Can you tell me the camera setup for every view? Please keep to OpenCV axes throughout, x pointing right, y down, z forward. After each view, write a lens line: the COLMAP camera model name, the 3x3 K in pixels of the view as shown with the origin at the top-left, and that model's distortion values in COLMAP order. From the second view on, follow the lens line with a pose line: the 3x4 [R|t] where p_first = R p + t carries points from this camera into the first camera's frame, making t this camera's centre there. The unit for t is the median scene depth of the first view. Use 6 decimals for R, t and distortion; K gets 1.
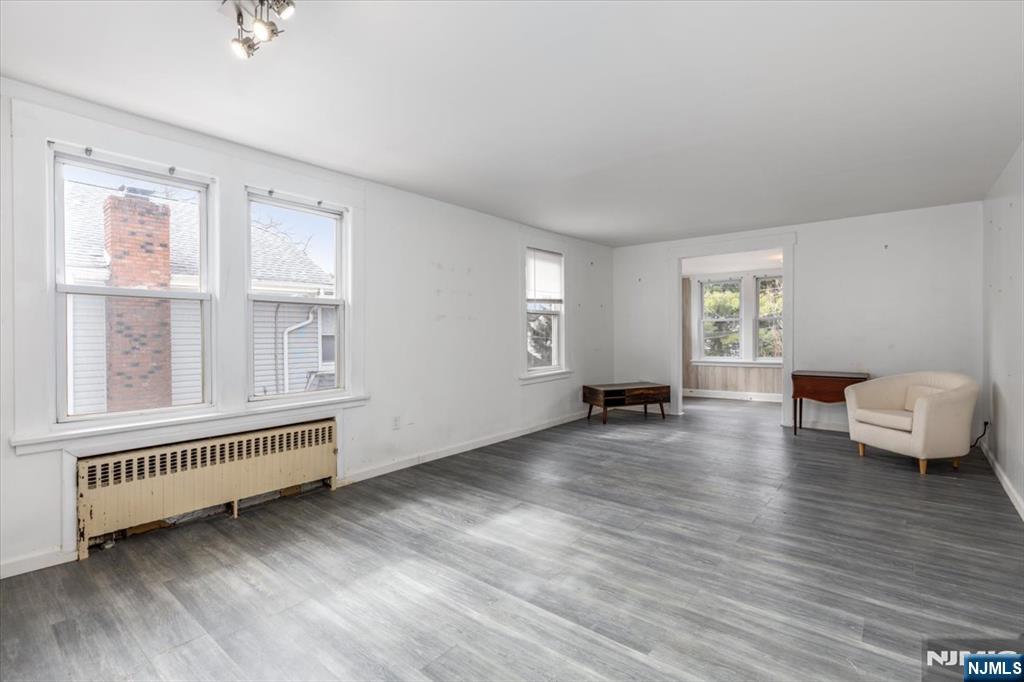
lens RADIAL K [[468.9, 0, 511.4], [0, 468.9, 334.6], [0, 0, 1]] dist [0.004133, 0.000005]
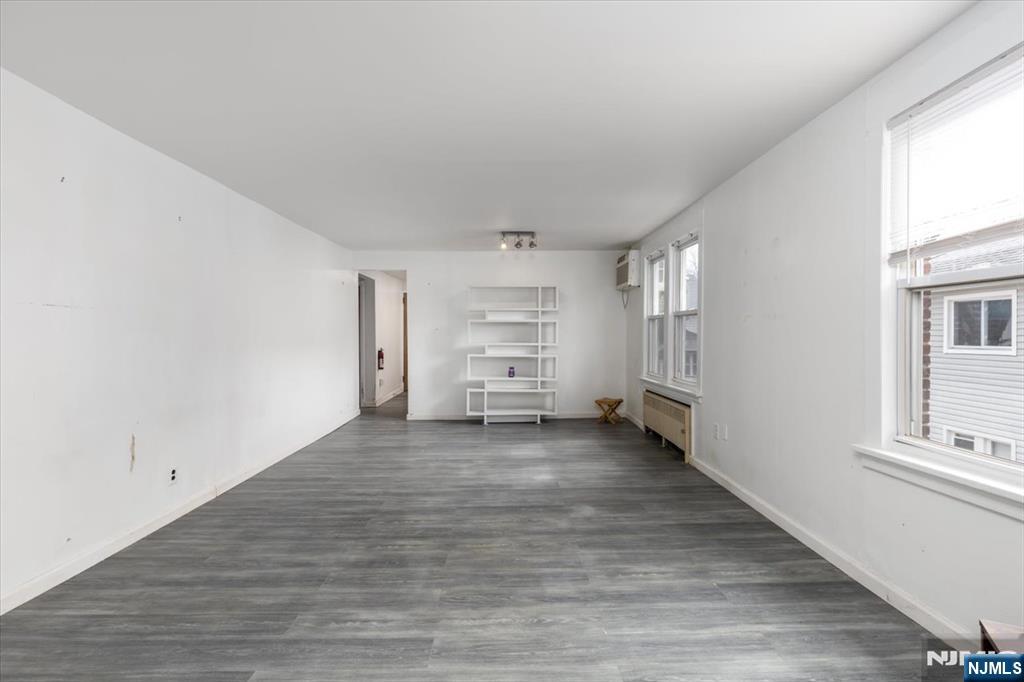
lens RADIAL K [[468.9, 0, 511.4], [0, 468.9, 334.6], [0, 0, 1]] dist [0.004133, 0.000005]
pose [[-0.752854, 0.007412, -0.658146, 0.907712], [0.002161, 0.999959, 0.008789, -0.026632], [0.658184, 0.005195, -0.752839, 1.875057]]
